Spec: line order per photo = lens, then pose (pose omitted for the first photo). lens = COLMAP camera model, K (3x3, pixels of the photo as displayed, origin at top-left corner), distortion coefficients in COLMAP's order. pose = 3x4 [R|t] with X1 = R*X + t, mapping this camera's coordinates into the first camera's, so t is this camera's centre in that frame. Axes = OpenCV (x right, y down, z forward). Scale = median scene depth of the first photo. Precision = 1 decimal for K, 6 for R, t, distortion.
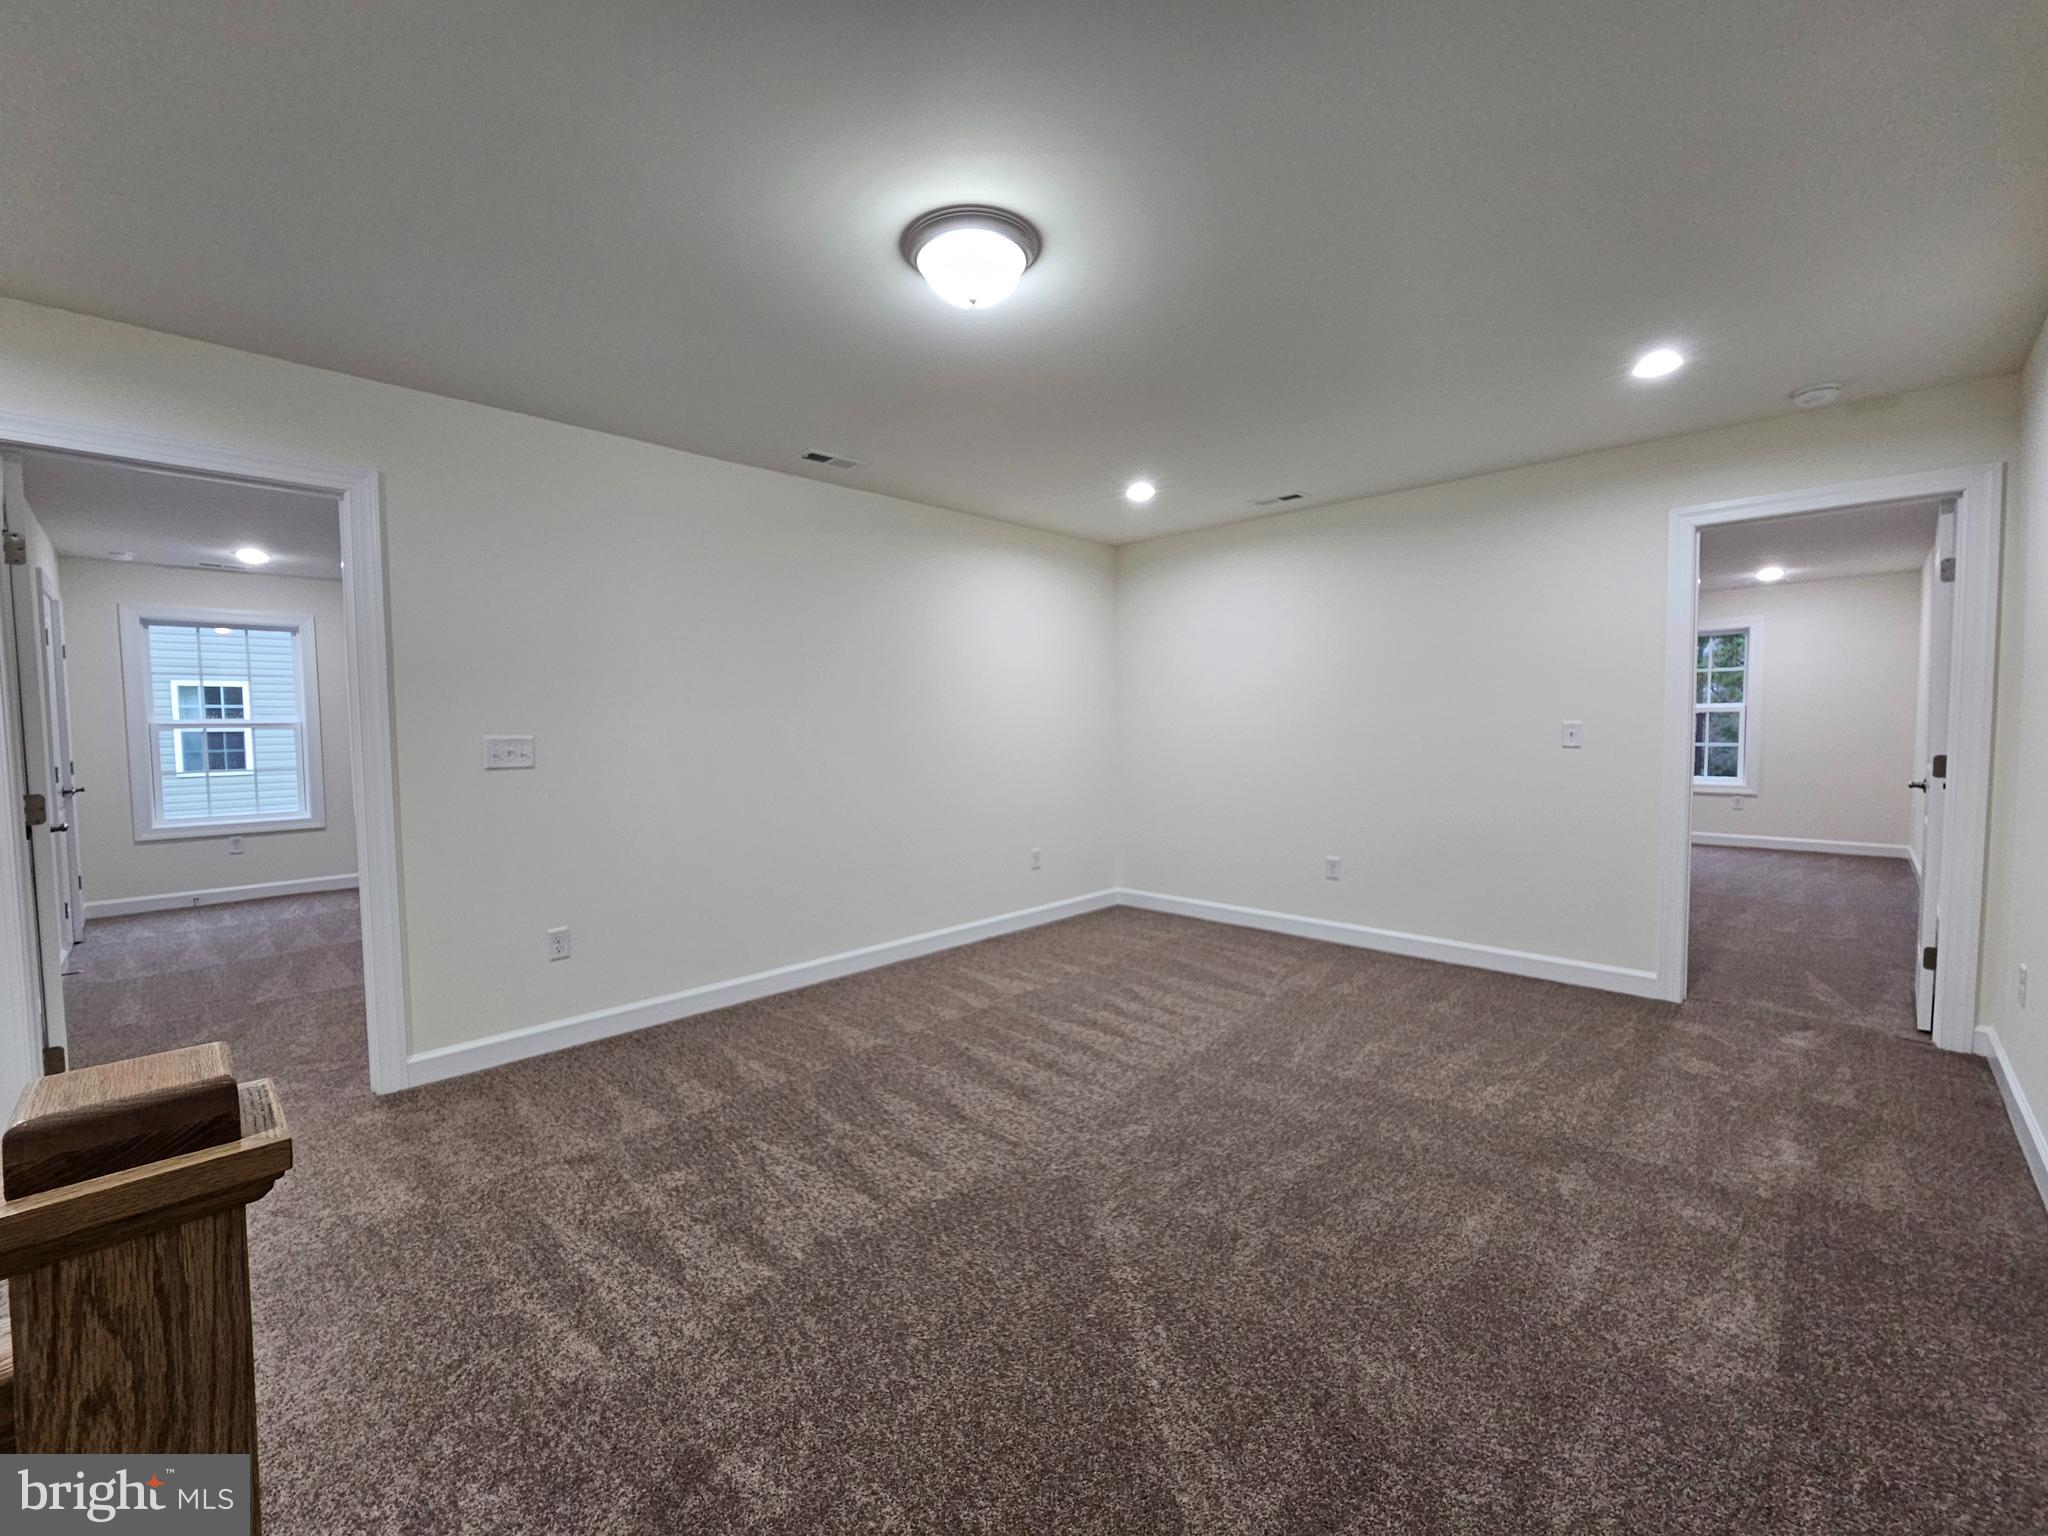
lens RADIAL K [[835.2, 0, 1016.5], [0, 835.2, 764.5], [0, 0, 1]] dist [-0.000073, 0.000156]
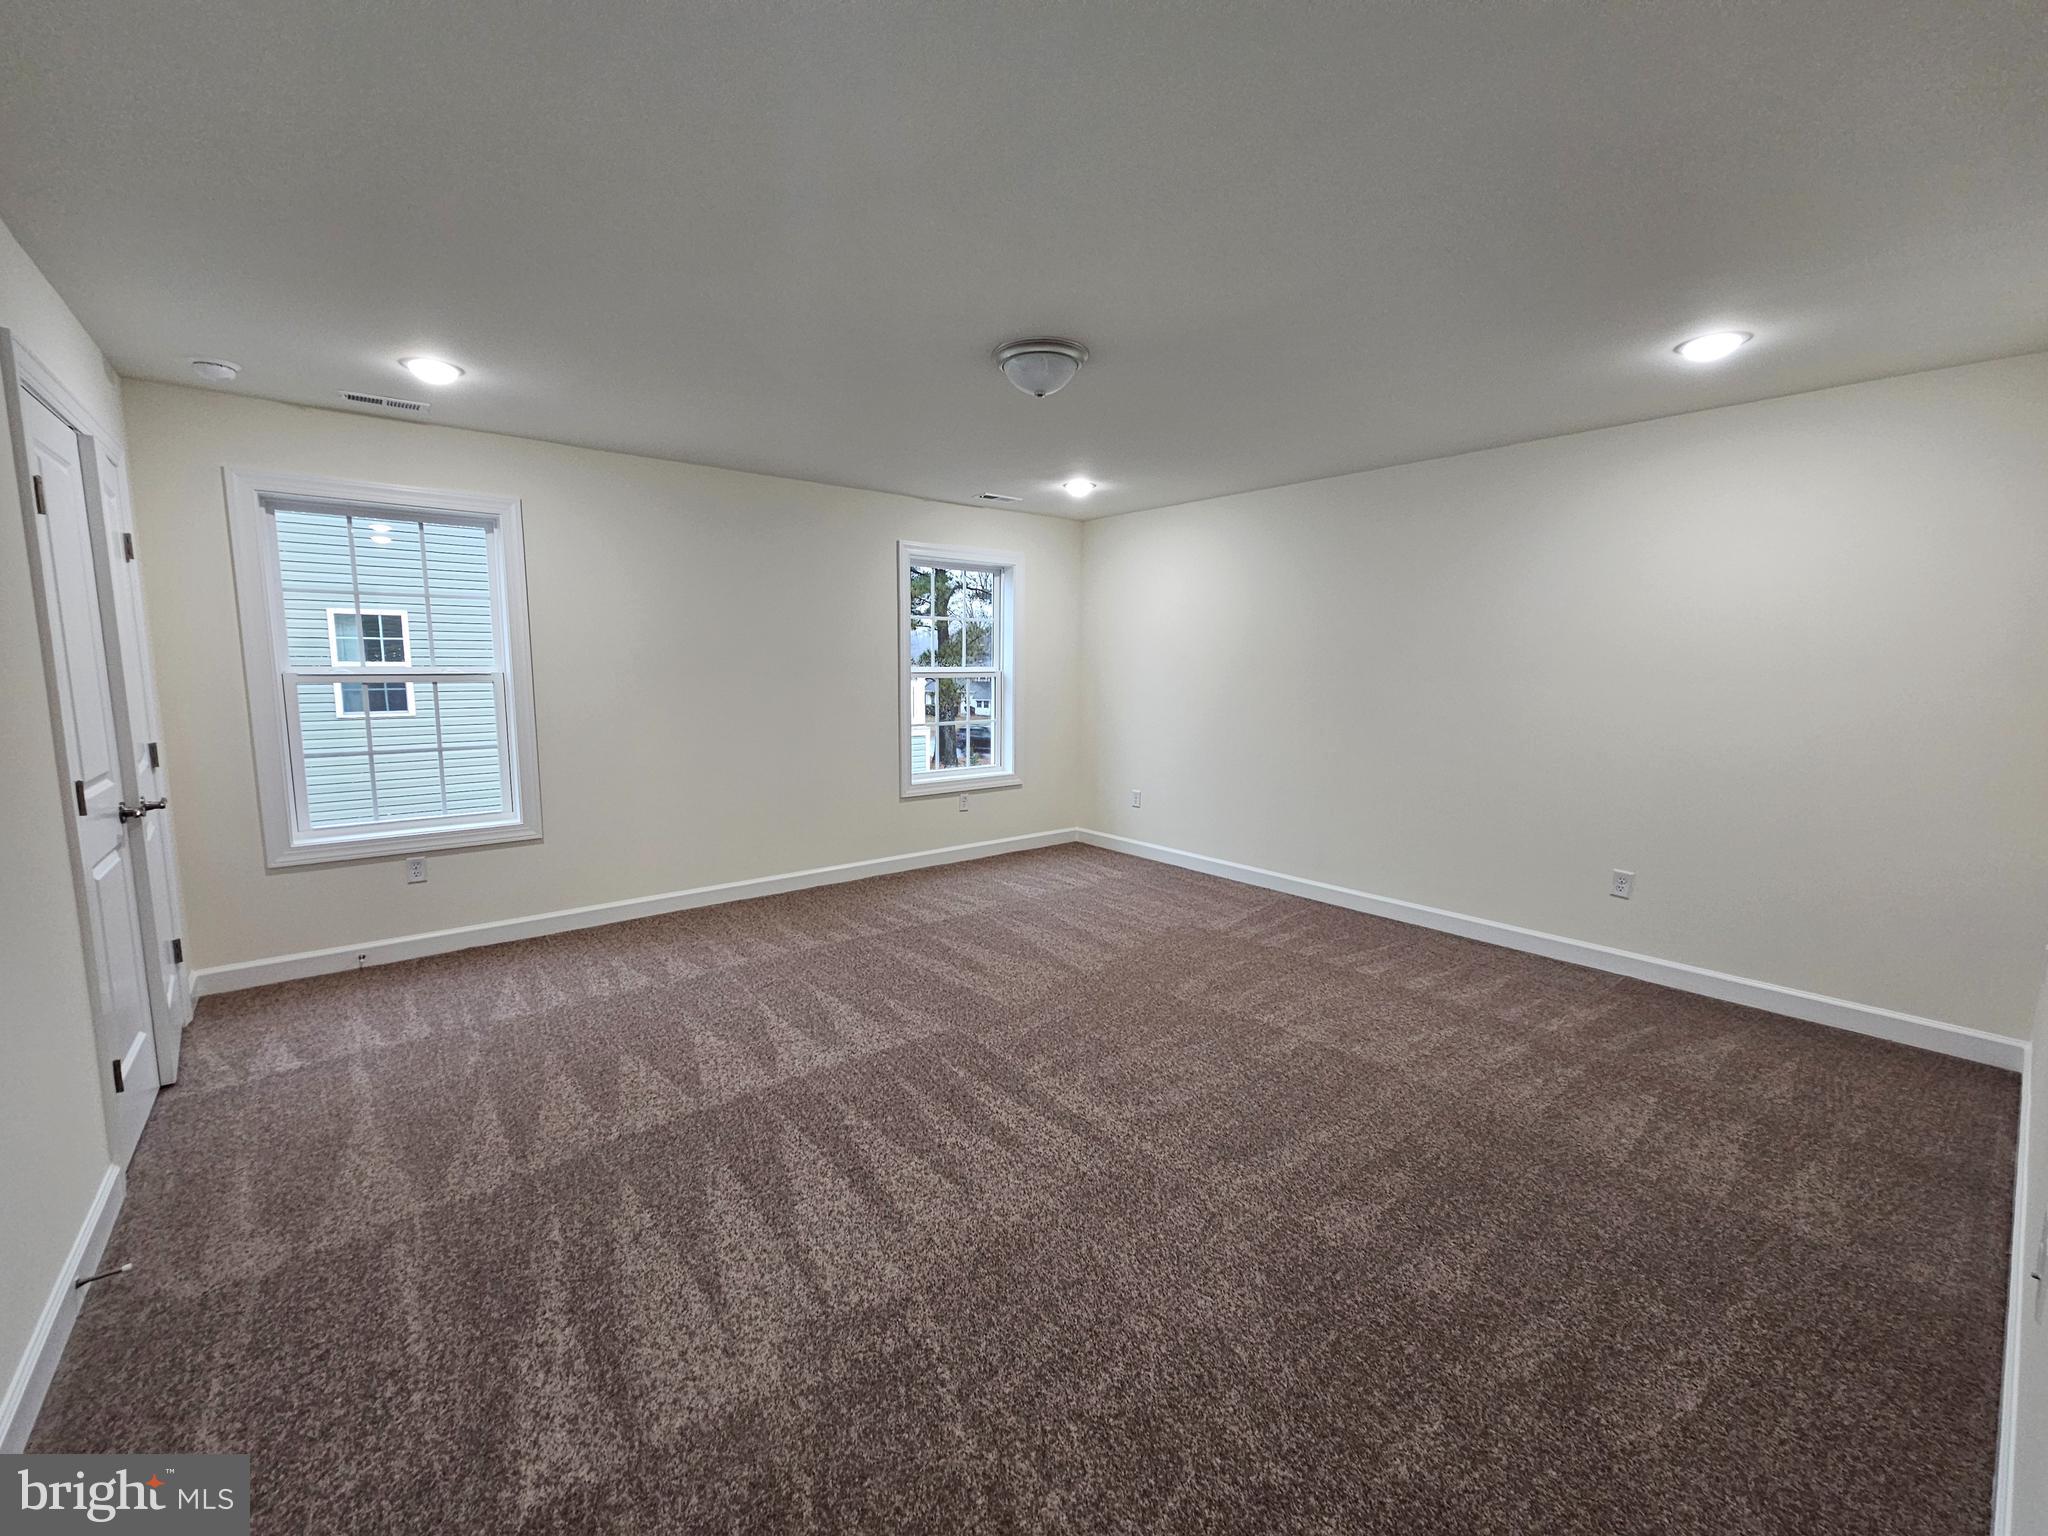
lens RADIAL K [[835.2, 0, 1020.1], [0, 835.2, 765.9], [0, 0, 1]] dist [-0.000073, 0.000156]
pose [[0.994057, 0.031329, -0.104254, -0.399456], [-0.023600, 0.996937, 0.074564, -0.036185], [0.106271, -0.071660, 0.991752, 0.409295]]
